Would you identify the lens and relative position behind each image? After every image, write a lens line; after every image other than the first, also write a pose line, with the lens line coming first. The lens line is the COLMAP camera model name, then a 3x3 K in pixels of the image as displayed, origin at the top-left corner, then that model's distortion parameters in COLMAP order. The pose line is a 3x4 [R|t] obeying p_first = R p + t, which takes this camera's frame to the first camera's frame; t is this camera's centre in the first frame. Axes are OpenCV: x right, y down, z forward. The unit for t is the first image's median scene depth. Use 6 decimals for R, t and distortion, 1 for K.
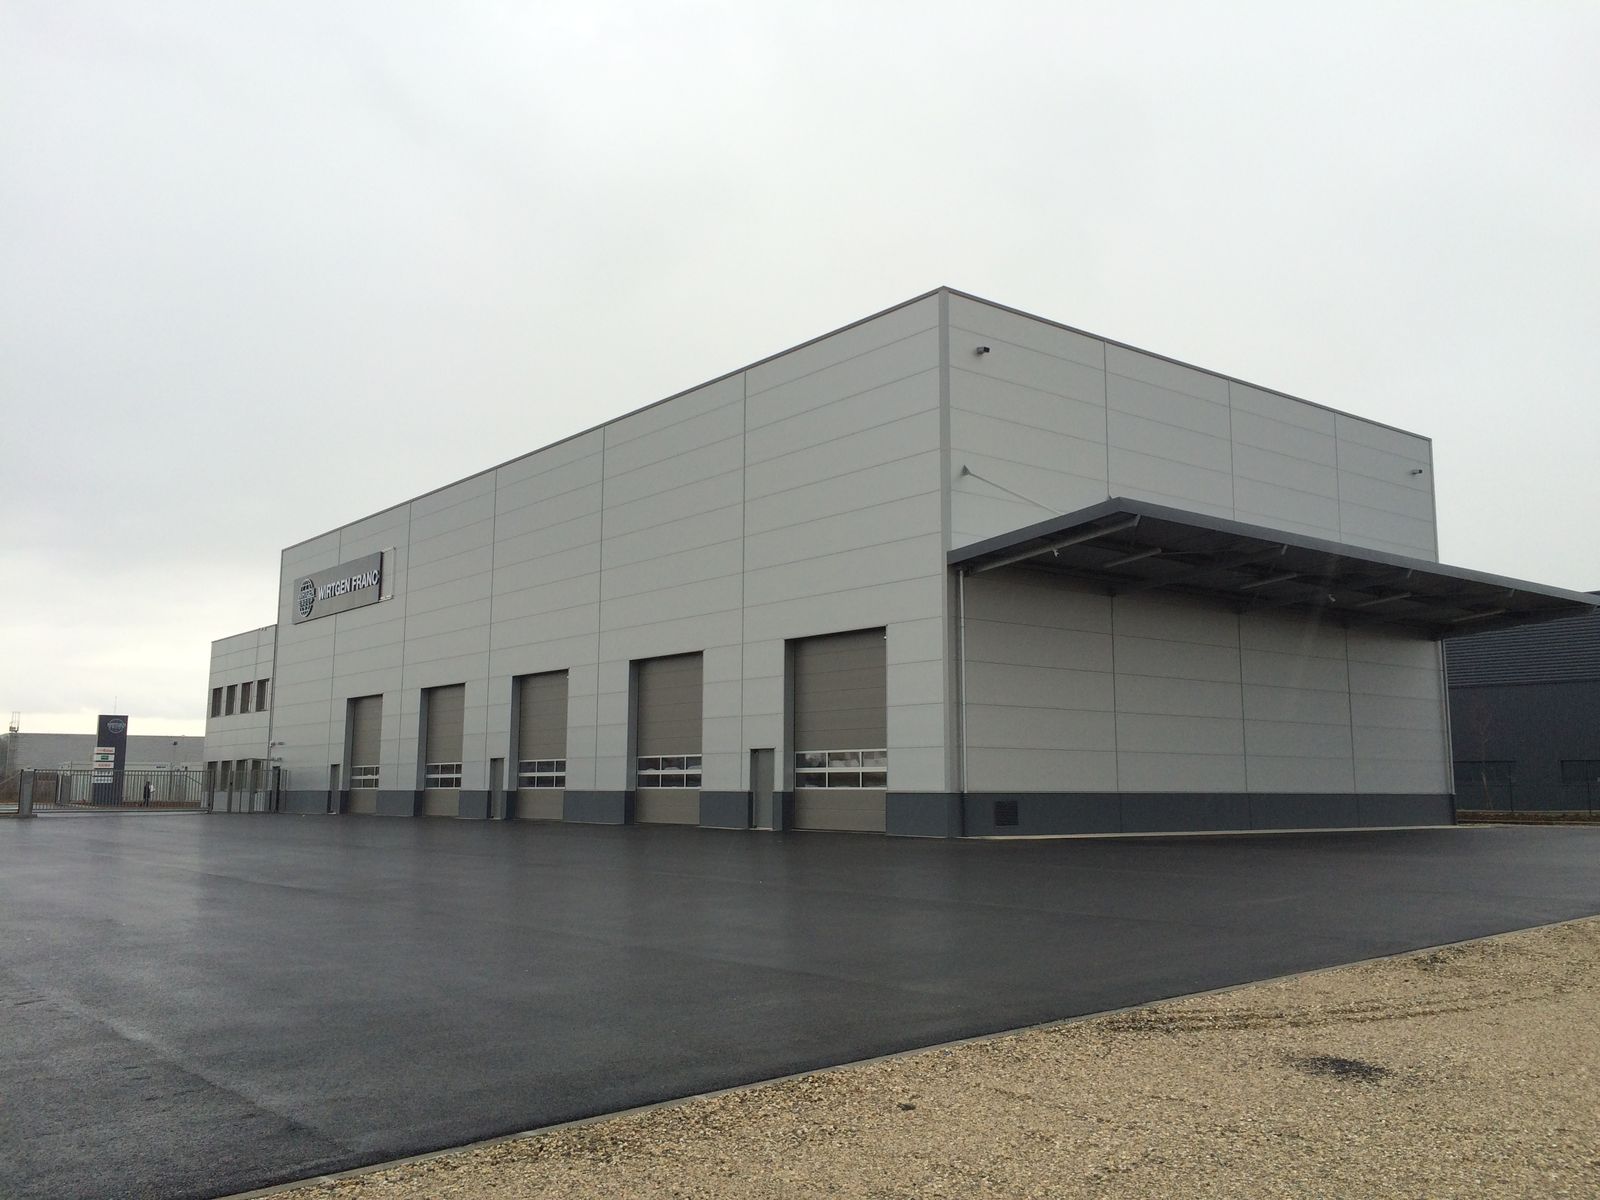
lens RADIAL K [[1377.4, 0, 800.0], [0, 1377.4, 600.0], [0, 0, 1]] dist [0.010364, 0.002482]
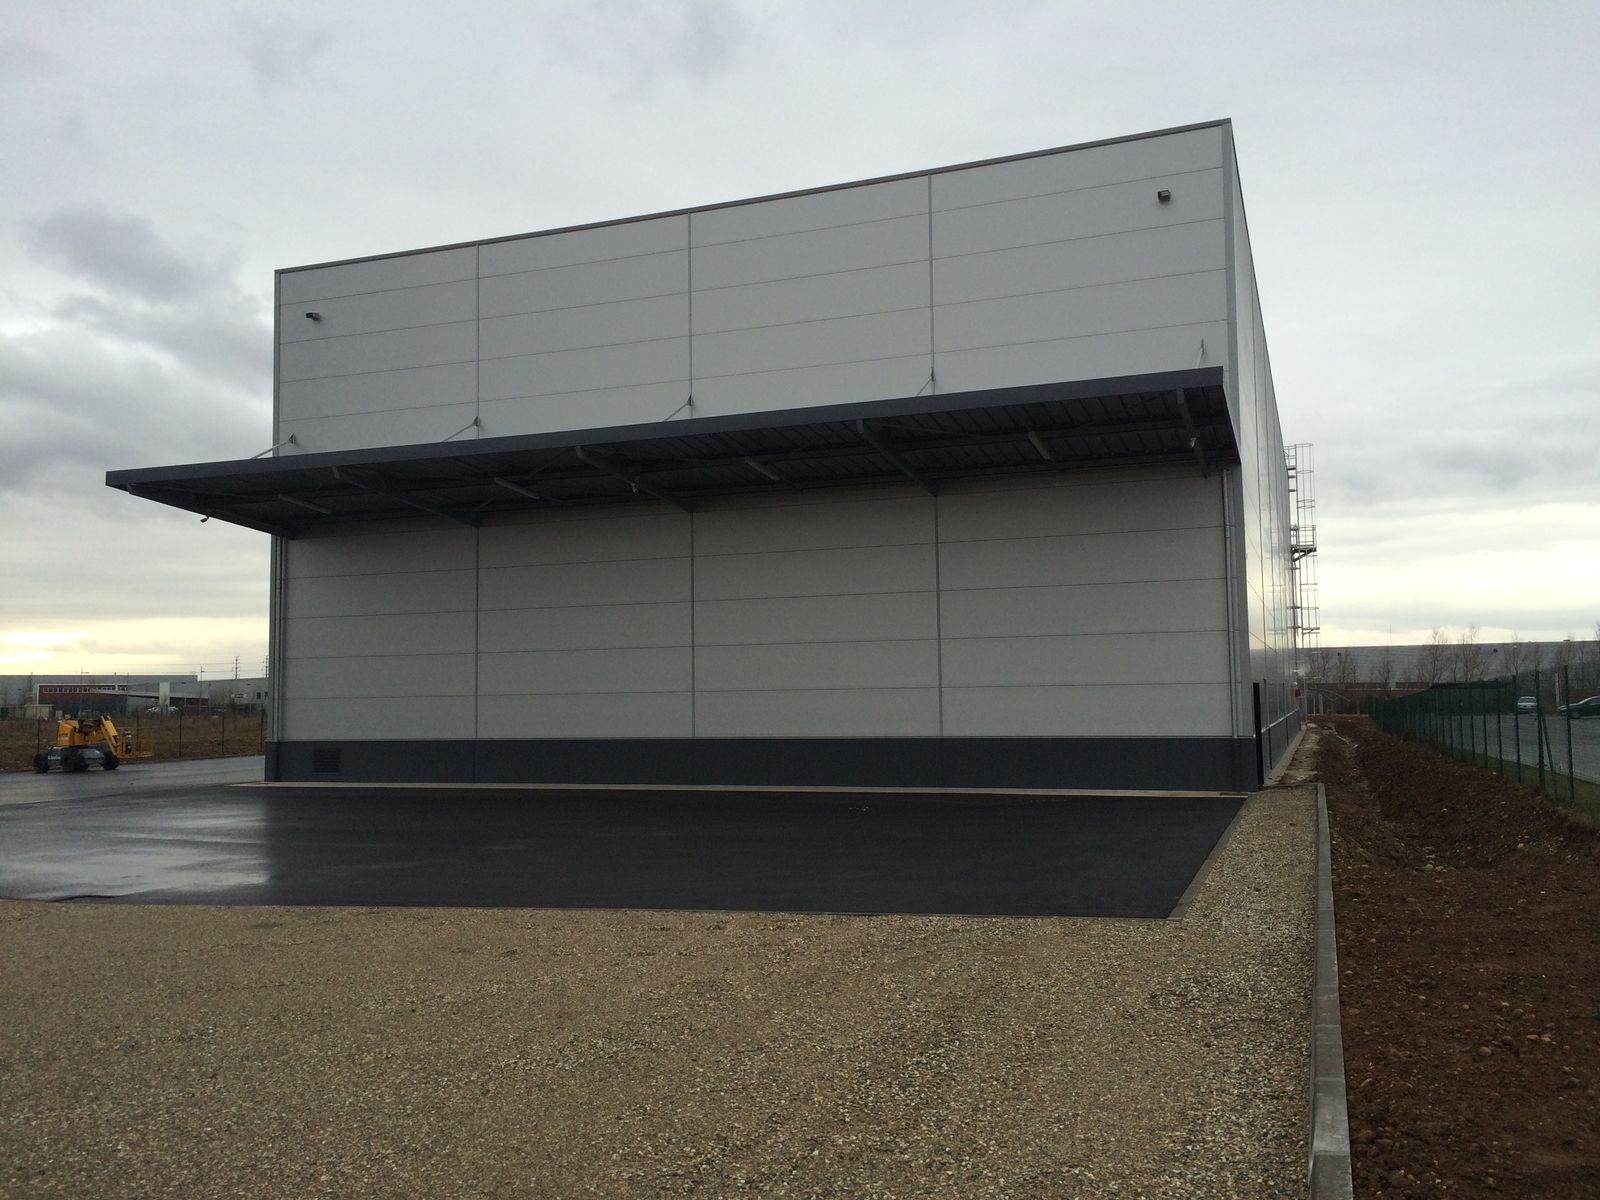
lens RADIAL K [[1377.4, 0, 800.0], [0, 1377.4, 600.0], [0, 0, 1]] dist [0.010364, 0.002482]
pose [[0.509272, -0.075477, -0.857289, 1.015315], [0.134524, 0.990883, -0.007325, 0.072918], [0.850027, -0.111596, 0.514783, 0.644169]]
